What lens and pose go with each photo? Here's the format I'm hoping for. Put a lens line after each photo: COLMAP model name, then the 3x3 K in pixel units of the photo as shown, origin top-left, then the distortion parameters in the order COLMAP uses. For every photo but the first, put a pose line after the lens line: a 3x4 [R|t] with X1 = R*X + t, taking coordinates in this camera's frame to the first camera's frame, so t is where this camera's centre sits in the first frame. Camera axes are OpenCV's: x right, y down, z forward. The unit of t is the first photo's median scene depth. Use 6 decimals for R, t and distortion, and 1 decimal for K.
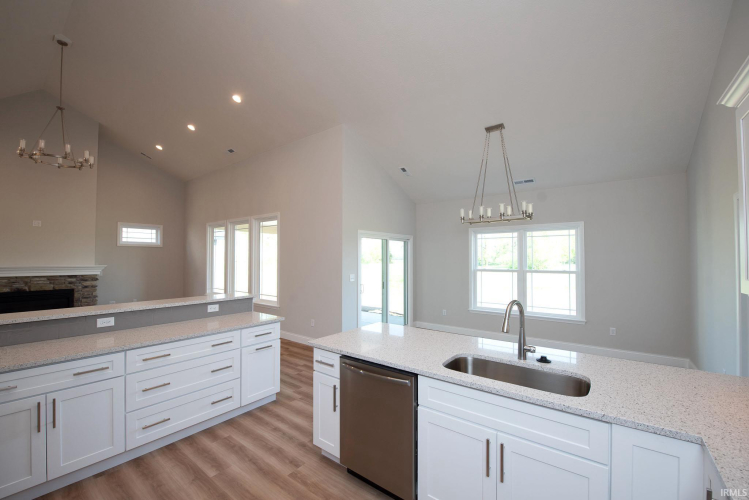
lens RADIAL K [[304.5, 0, 372.0], [0, 304.5, 251.0], [0, 0, 1]] dist [-0.022034, -0.000178]
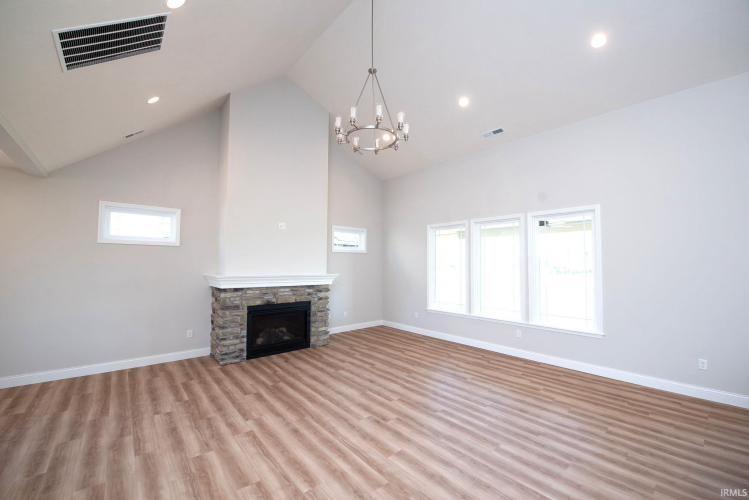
lens RADIAL K [[297.2, 0, 371.9], [0, 297.2, 249.1], [0, 0, 1]] dist [-0.011676, -0.000702]
pose [[0.980649, -0.006636, -0.195662, -0.703749], [0.000214, 0.999461, -0.032822, 0.005002], [0.195775, 0.032145, 0.980122, 0.196039]]
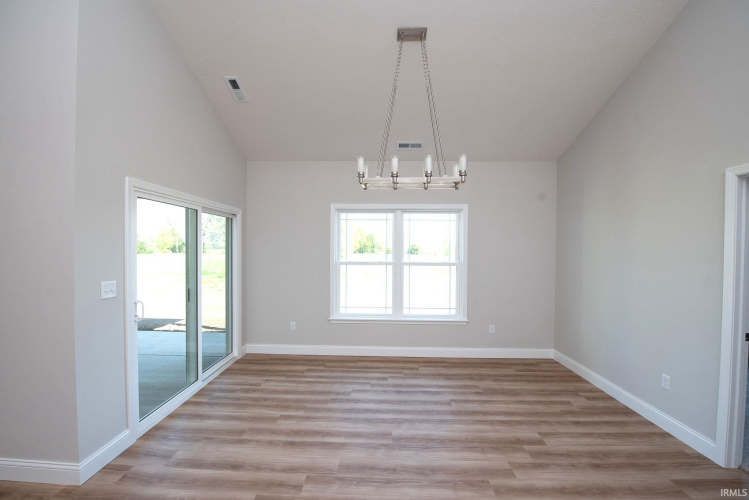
lens RADIAL K [[297.2, 0, 372.9], [0, 297.2, 250.9], [0, 0, 1]] dist [-0.011676, -0.000702]
pose [[0.806279, 0.001971, 0.591532, -0.009385], [-0.022337, 0.999383, 0.027115, 0.013131], [-0.591113, -0.035075, 0.805826, 0.389919]]
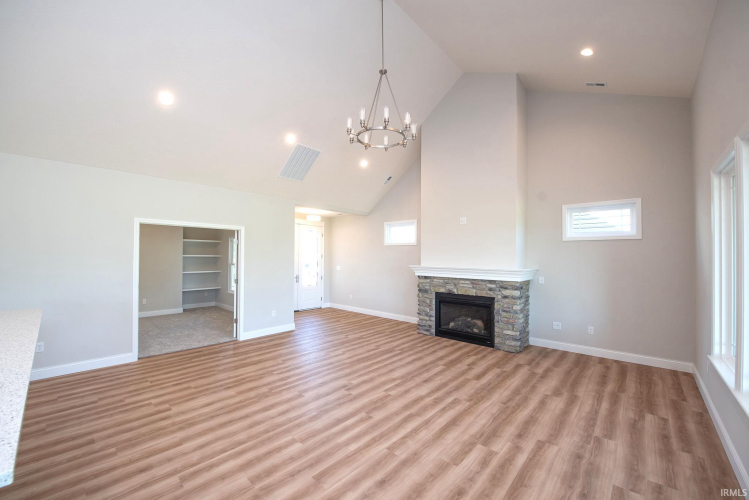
lens RADIAL K [[297.2, 0, 372.5], [0, 297.2, 252.7], [0, 0, 1]] dist [-0.011676, -0.000702]
pose [[-0.078584, -0.016908, -0.996764, -0.203978], [0.013911, 0.999740, -0.018056, 0.018884], [0.996810, -0.015285, -0.078328, 0.793182]]
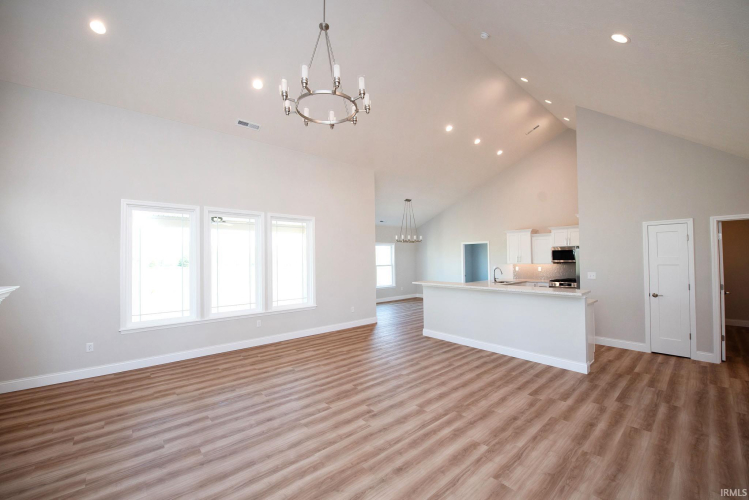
lens RADIAL K [[297.2, 0, 371.4], [0, 297.2, 251.5], [0, 0, 1]] dist [-0.011676, -0.000702]
pose [[0.196366, 0.019932, 0.980328, -1.278676], [-0.008614, 0.999790, -0.018602, 0.012220], [-0.980493, -0.004792, 0.196497, 0.596376]]
